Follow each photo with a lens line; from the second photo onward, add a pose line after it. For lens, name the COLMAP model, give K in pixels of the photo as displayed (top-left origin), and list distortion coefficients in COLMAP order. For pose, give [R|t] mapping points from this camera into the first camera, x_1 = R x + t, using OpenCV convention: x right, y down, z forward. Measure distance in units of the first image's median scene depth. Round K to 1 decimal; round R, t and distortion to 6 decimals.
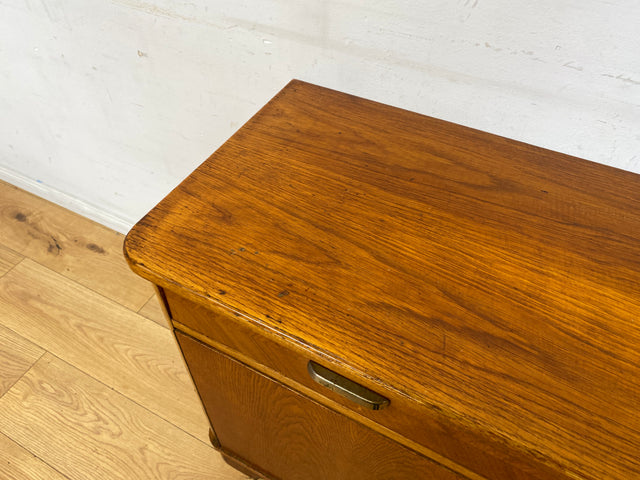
lens RADIAL K [[488.9, 0, 314.6], [0, 488.9, 241.7], [0, 0, 1]] dist [0.032179, -0.037774]
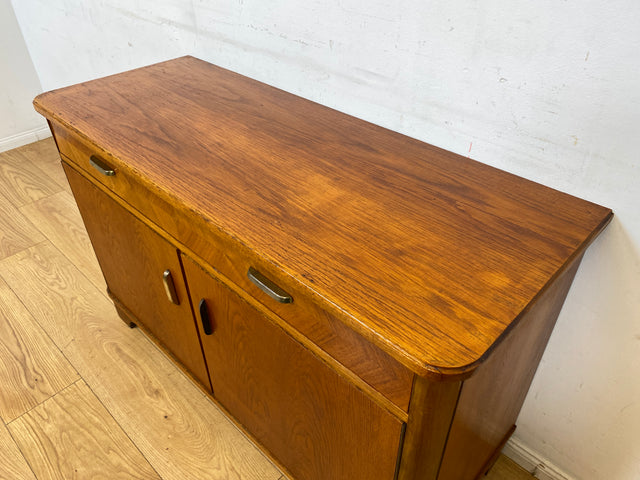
lens RADIAL K [[488.9, 0, 323.6], [0, 488.9, 243.5], [0, 0, 1]] dist [0.032179, -0.037774]
pose [[0.961758, 0.166664, -0.217358, 1.087735], [-0.202291, 0.967230, -0.153445, 0.562809], [0.184661, 0.191546, 0.963956, -0.496912]]
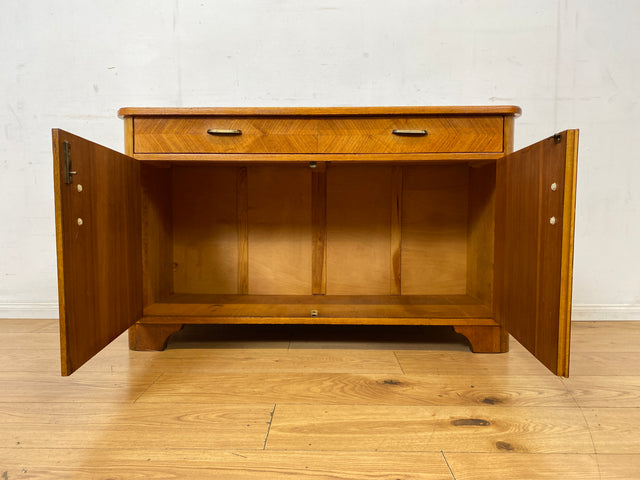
lens RADIAL K [[488.9, 0, 316.8], [0, 488.9, 244.0], [0, 0, 1]] dist [0.032179, -0.037774]
pose [[0.892901, -0.023224, 0.449654, -0.546072], [0.330475, 0.712075, -0.619463, 1.999684], [-0.305802, 0.701719, 0.643487, -0.327147]]
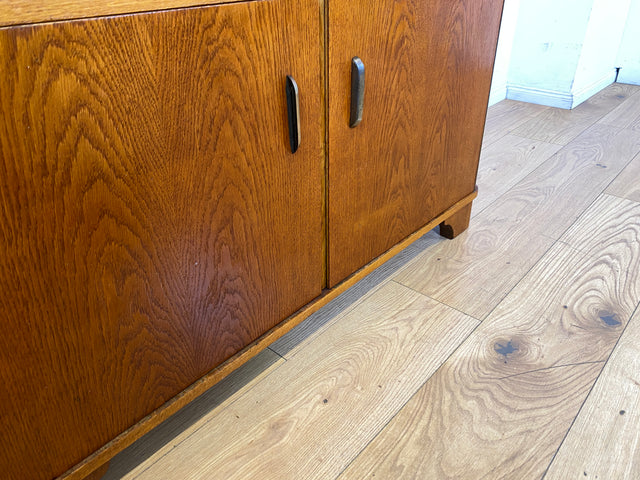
lens RADIAL K [[488.9, 0, 313.0], [0, 488.9, 237.8], [0, 0, 1]] dist [0.032179, -0.037774]
pose [[0.250368, -0.489950, 0.835024, -0.568626], [0.732384, 0.659936, 0.167624, 0.584357], [-0.633190, 0.569590, 0.524059, 0.562585]]
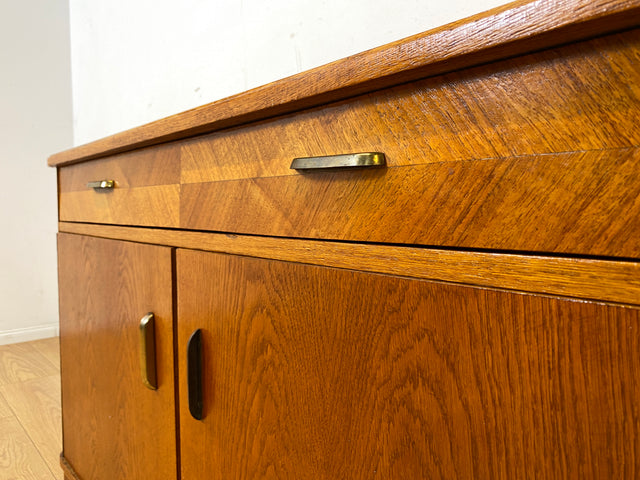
lens RADIAL K [[488.9, 0, 317.3], [0, 488.9, 236.5], [0, 0, 1]] dist [0.032179, -0.037774]
pose [[0.935099, 0.024226, -0.353557, 0.925203], [-0.265639, 0.708287, -0.654037, 0.927104], [0.234575, 0.705508, 0.668755, 0.245169]]
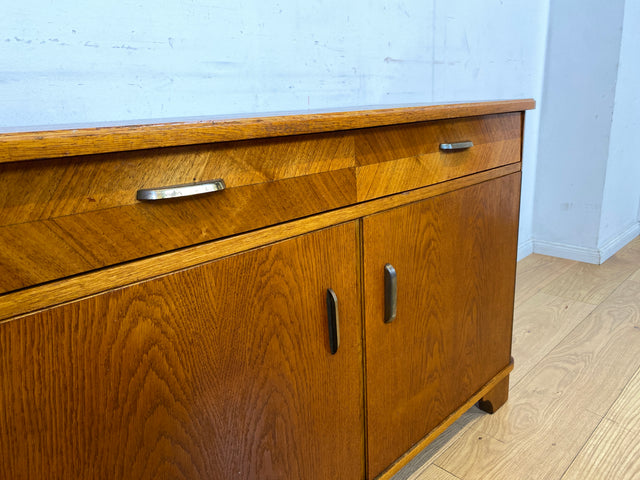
lens RADIAL K [[488.9, 0, 313.0], [0, 488.9, 236.2], [0, 0, 1]] dist [0.032179, -0.037774]
pose [[0.305083, -0.255158, 0.917507, -0.588480], [0.736975, 0.673447, -0.057768, 0.467403], [-0.603152, 0.693803, 0.393502, 0.442069]]
